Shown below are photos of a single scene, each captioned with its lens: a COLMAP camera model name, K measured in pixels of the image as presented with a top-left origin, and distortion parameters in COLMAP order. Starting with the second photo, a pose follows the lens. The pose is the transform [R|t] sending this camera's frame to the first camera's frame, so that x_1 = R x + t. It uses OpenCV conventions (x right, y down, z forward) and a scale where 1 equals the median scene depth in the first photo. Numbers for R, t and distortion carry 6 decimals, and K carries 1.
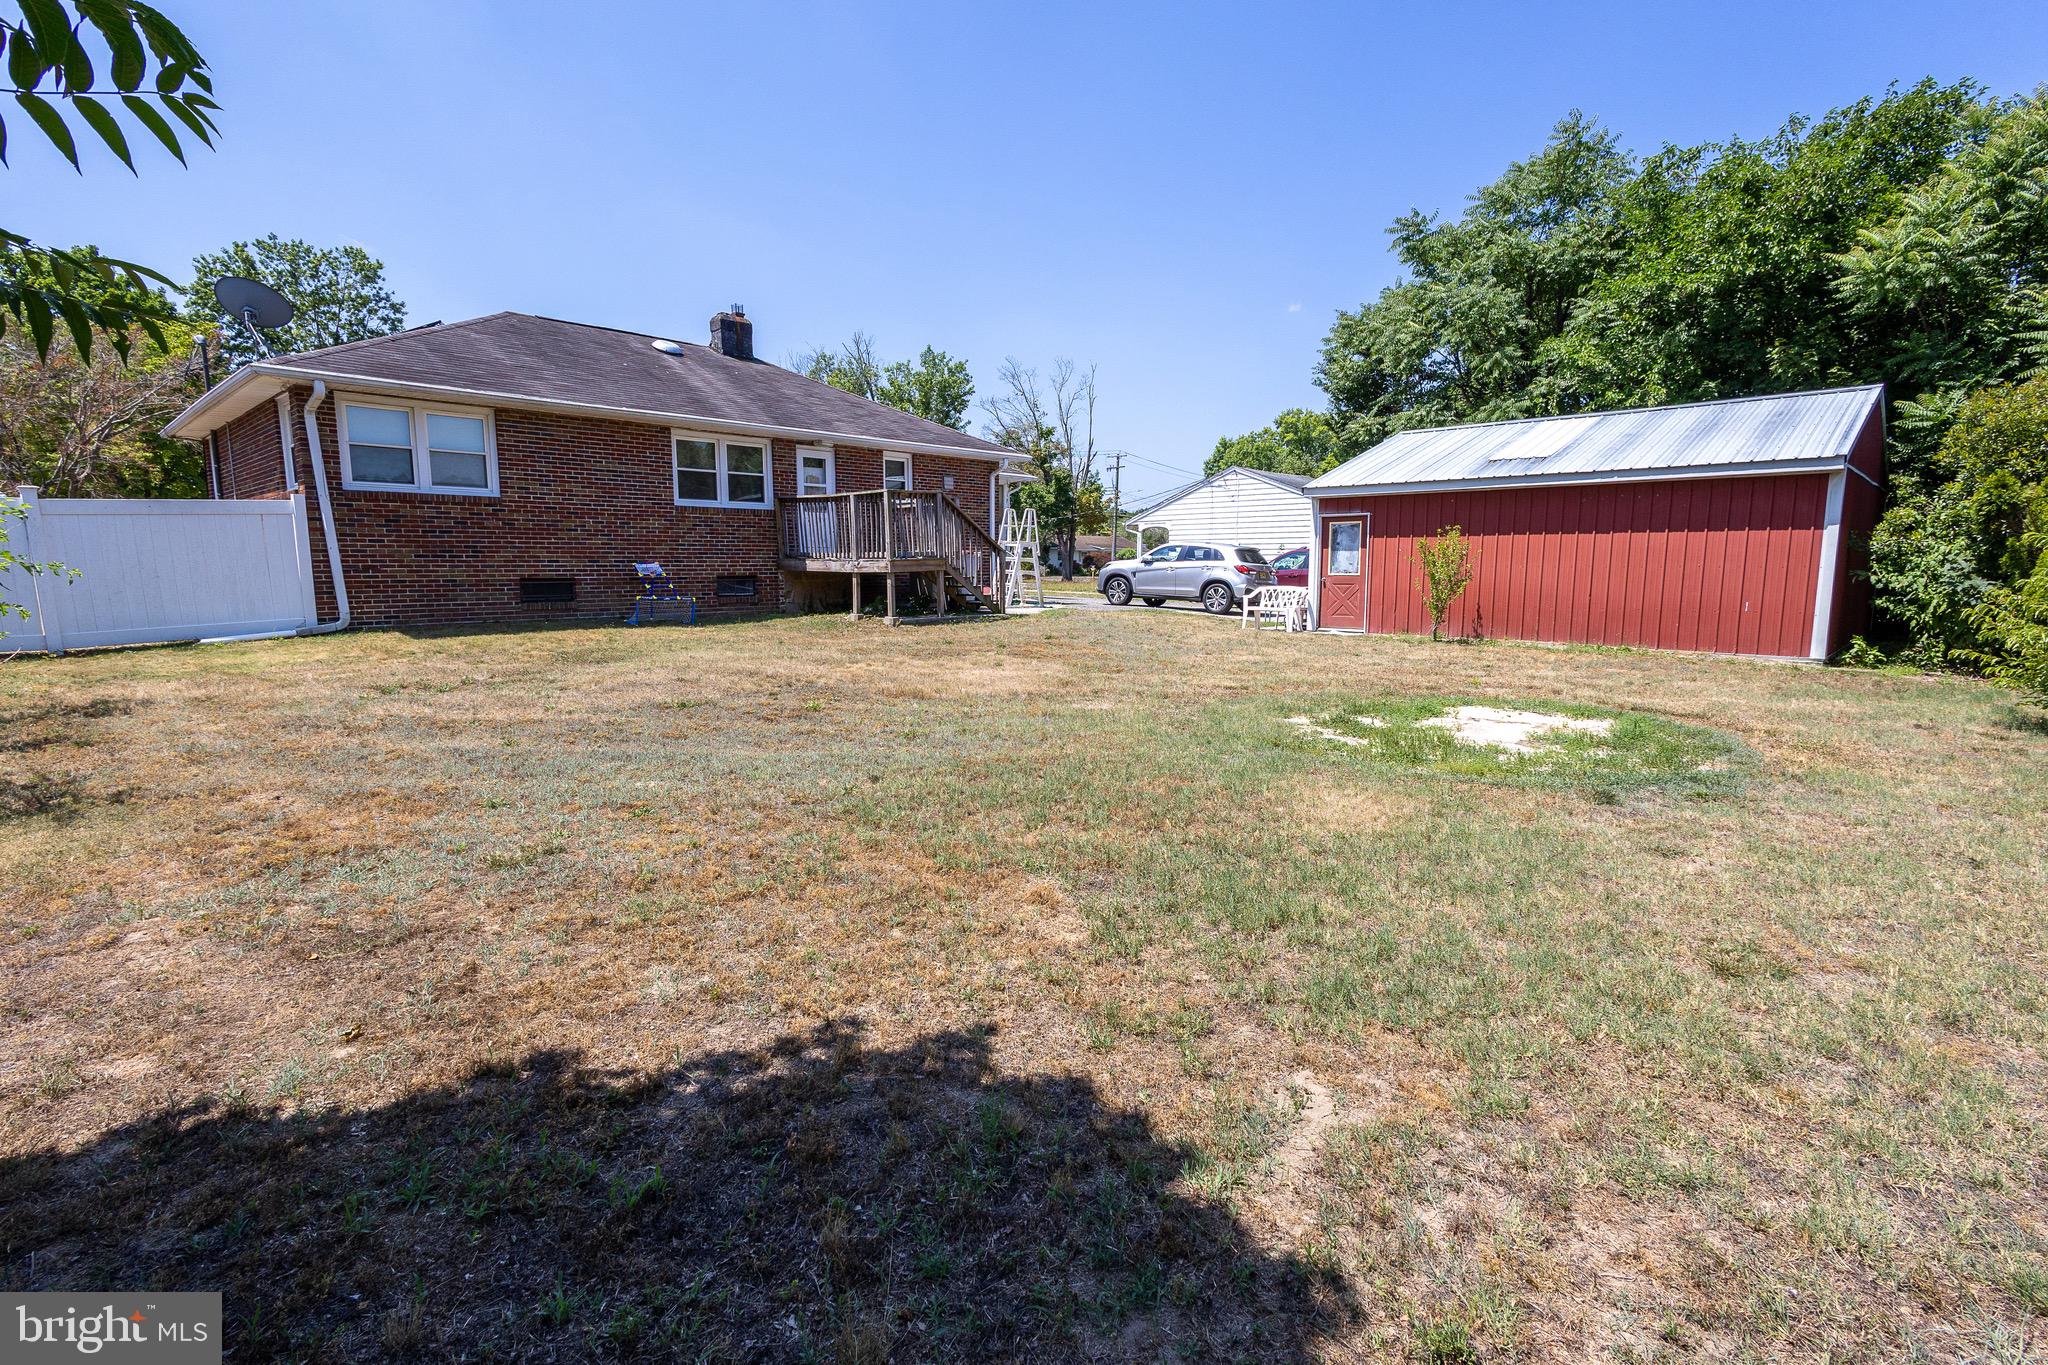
lens RADIAL K [[952.4, 0, 1043.5], [0, 952.4, 683.4], [0, 0, 1]] dist [0.011396, -0.001064]
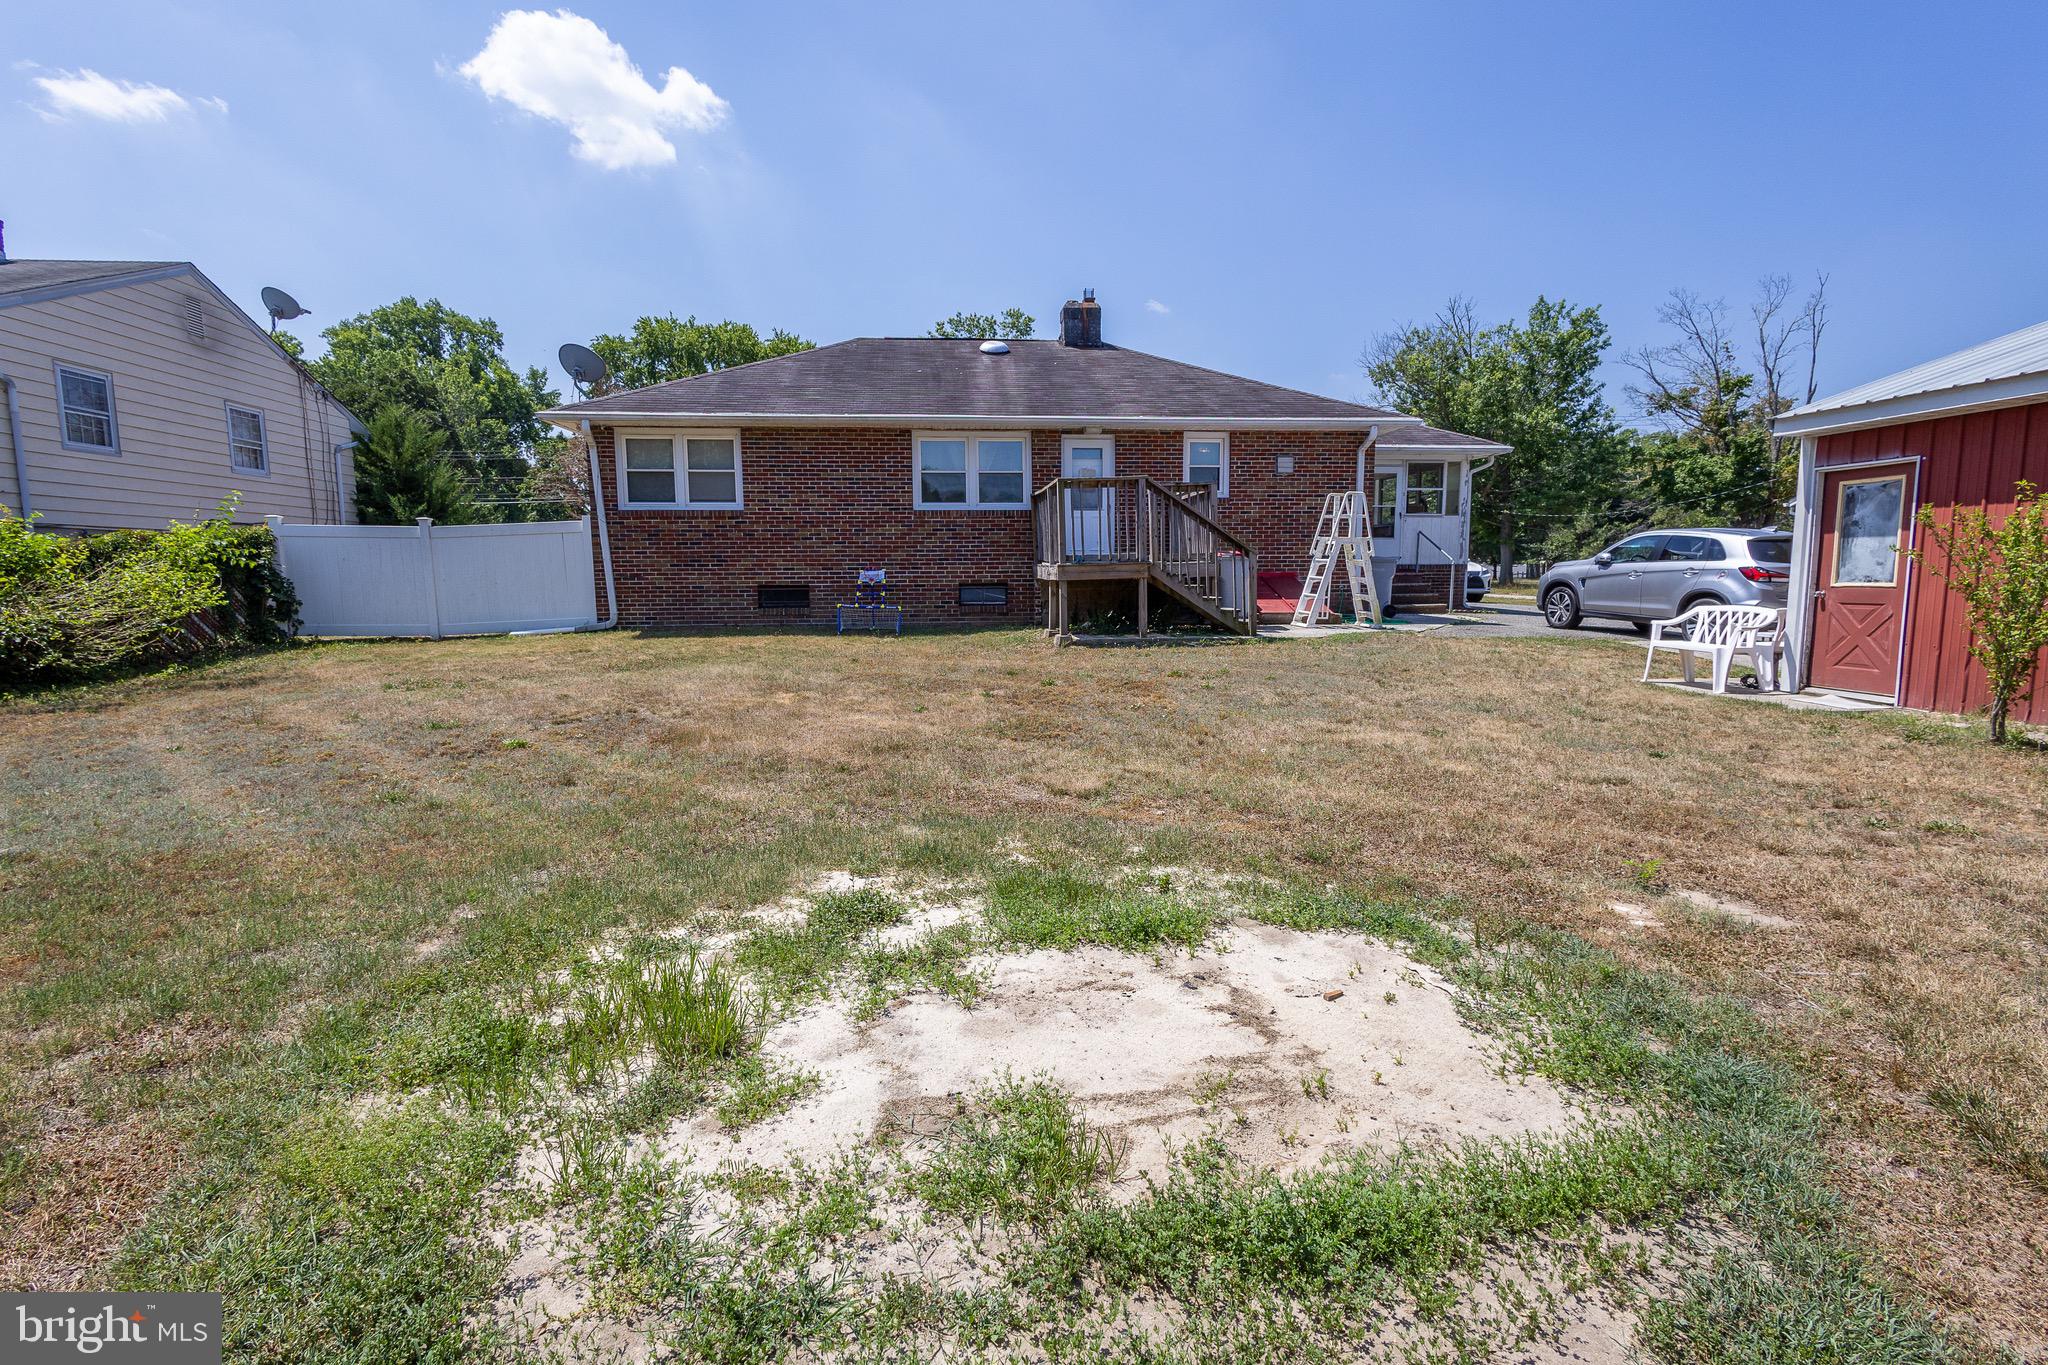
lens RADIAL K [[952.4, 0, 1023.6], [0, 952.4, 675.5], [0, 0, 1]] dist [0.011396, -0.001064]
pose [[0.742696, 0.068810, -0.666084, 0.327454], [-0.077285, 0.996867, 0.016808, -0.042053], [0.665154, 0.038996, 0.745687, 0.340872]]
